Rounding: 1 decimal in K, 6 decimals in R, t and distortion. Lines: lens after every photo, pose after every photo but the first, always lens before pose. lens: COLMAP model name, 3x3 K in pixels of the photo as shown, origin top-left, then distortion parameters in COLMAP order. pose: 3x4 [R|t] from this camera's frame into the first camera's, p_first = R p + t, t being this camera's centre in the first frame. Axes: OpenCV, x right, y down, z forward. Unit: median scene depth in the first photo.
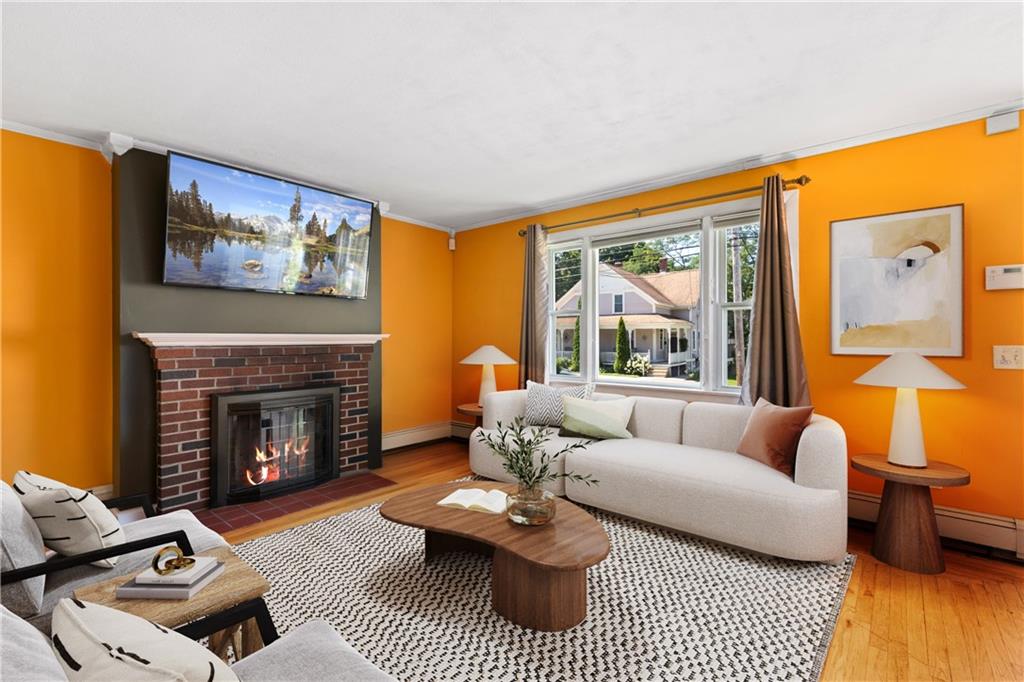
lens RADIAL K [[459.2, 0, 512.0], [0, 459.2, 341.0], [0, 0, 1]] dist [0.004575, 0.000613]
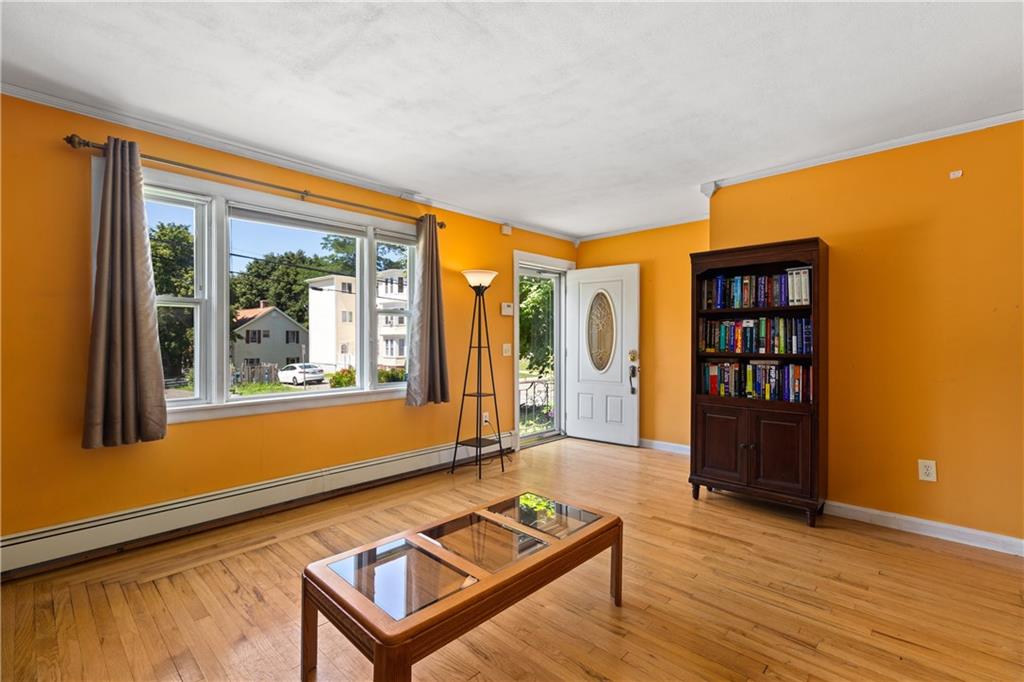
lens RADIAL K [[459.2, 0, 512.0], [0, 459.2, 341.0], [0, 0, 1]] dist [0.004575, 0.000613]
pose [[0.065059, -0.003418, 0.997876, -0.628669], [0.003664, 0.999988, 0.003187, -0.011778], [-0.997875, 0.003449, 0.065070, 0.635709]]
